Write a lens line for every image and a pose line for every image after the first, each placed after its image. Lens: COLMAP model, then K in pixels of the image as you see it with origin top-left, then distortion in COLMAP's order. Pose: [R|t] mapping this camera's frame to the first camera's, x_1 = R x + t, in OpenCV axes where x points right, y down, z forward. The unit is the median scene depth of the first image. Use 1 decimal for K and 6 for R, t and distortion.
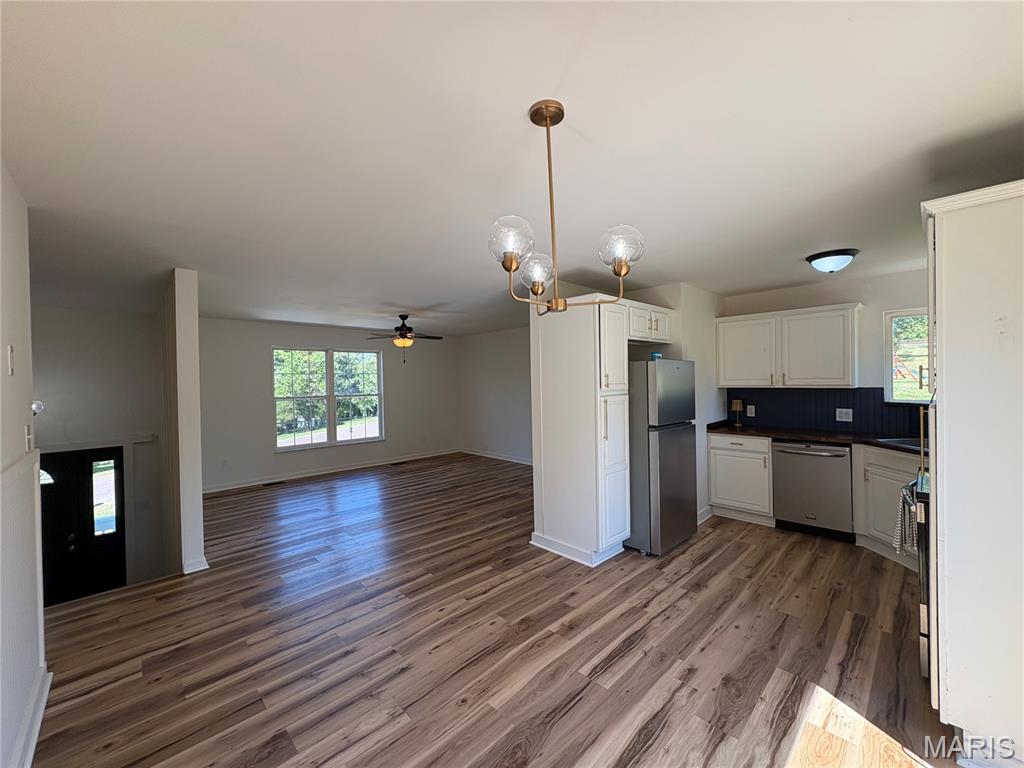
lens RADIAL K [[408.7, 0, 513.5], [0, 408.7, 384.4], [0, 0, 1]] dist [0.000589, 0.000174]
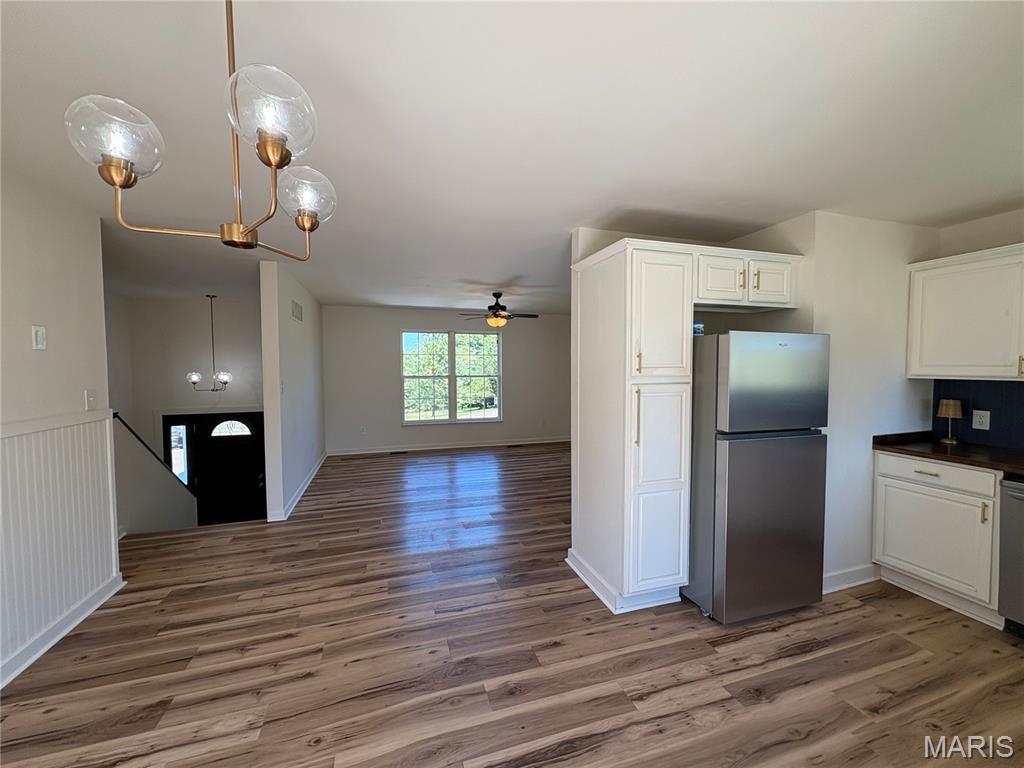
lens RADIAL K [[408.7, 0, 513.4], [0, 408.7, 384.3], [0, 0, 1]] dist [0.000589, 0.000174]
pose [[0.897174, 0.035938, -0.440214, 0.315729], [-0.018408, 0.998861, 0.044028, 0.000765], [0.441294, -0.031398, 0.896813, 0.245337]]
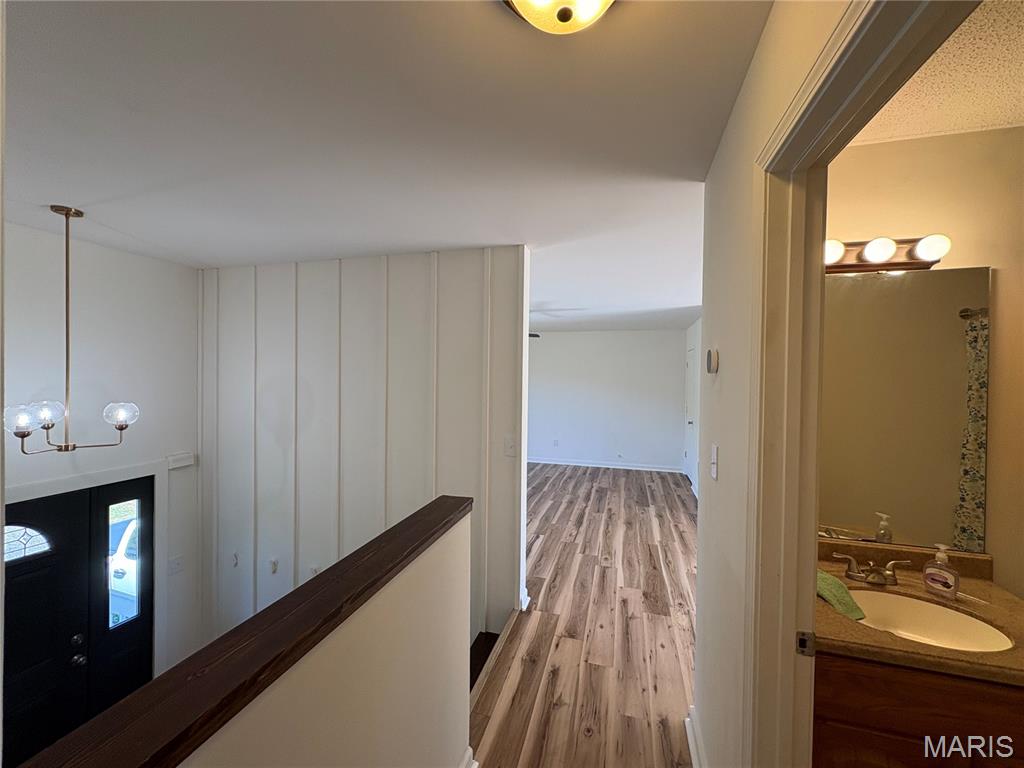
lens RADIAL K [[408.7, 0, 512.3], [0, 408.7, 384.9], [0, 0, 1]] dist [0.000589, 0.000174]
pose [[0.863846, 0.023930, 0.503188, -1.166956], [-0.024877, 0.999679, -0.004833, 0.003615], [-0.503142, -0.008343, 0.864164, 0.269218]]
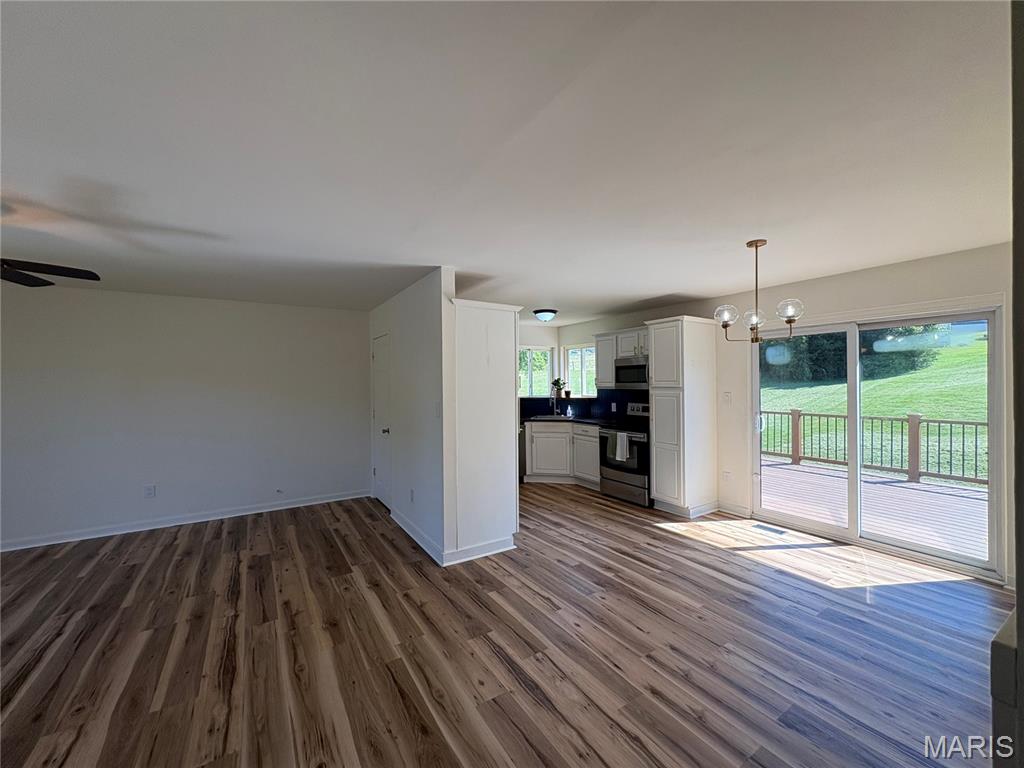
lens RADIAL K [[408.7, 0, 513.8], [0, 408.7, 381.8], [0, 0, 1]] dist [0.000589, 0.000174]
pose [[0.199901, 0.017823, 0.979654, -0.851293], [0.017553, 0.999609, -0.021768, 0.013994], [-0.979659, 0.021547, 0.199510, 0.716315]]
